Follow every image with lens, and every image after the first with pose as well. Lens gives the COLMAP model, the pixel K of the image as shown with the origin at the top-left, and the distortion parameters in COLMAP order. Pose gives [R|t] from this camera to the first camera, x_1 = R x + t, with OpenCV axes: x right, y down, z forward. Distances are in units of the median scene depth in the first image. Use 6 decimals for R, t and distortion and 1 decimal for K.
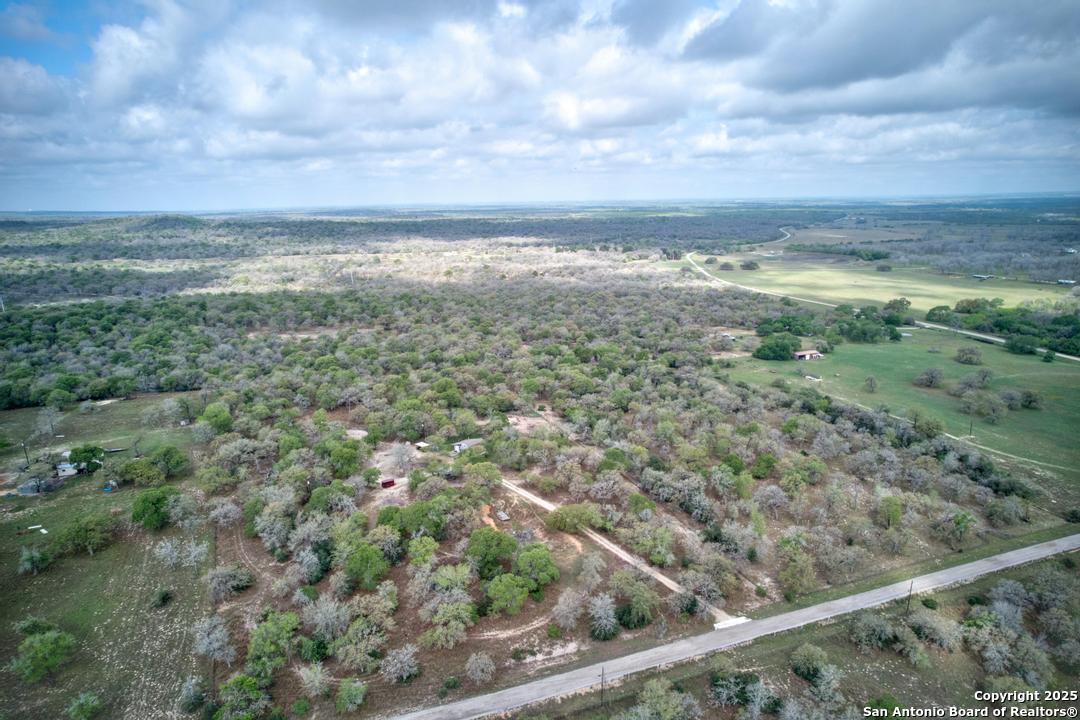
lens RADIAL K [[699.6, 0, 540.0], [0, 699.6, 360.0], [0, 0, 1]] dist [-0.083139, 0.097260]
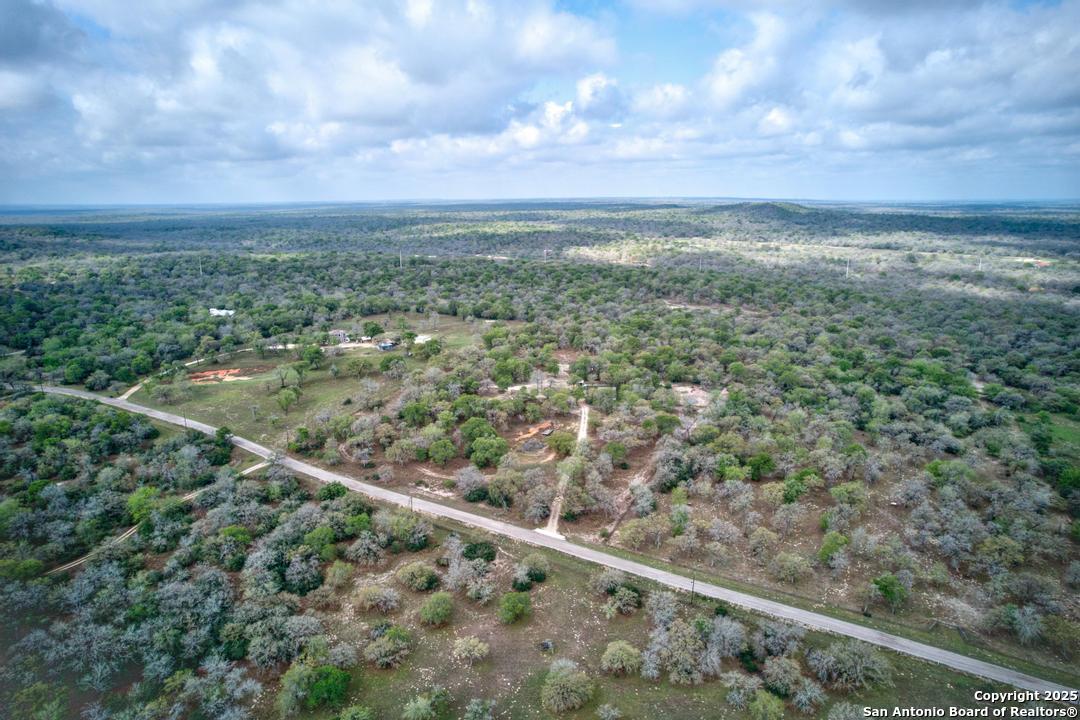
lens RADIAL K [[706.2, 0, 539.9], [0, 706.2, 334.3], [0, 0, 1]] dist [-0.072634, 0.099914]
pose [[0.628616, 0.166954, -0.759584, 0.149654], [-0.185214, 0.980723, 0.062281, -0.006500], [0.755339, 0.101535, 0.647420, 0.015762]]
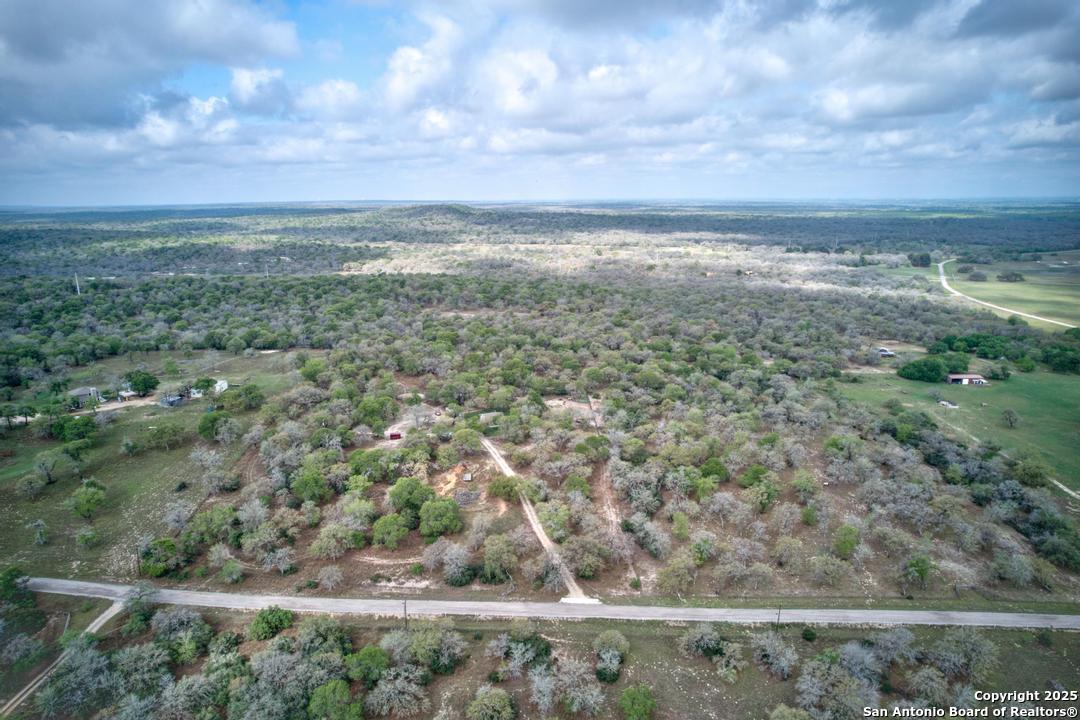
lens RADIAL K [[699.6, 0, 540.0], [0, 699.6, 360.0], [0, 0, 1]] dist [-0.083139, 0.097260]
pose [[0.922837, 0.098085, -0.372494, 0.073947], [-0.095127, 0.995116, 0.026361, -0.001137], [0.373260, 0.011108, 0.927660, -0.001720]]
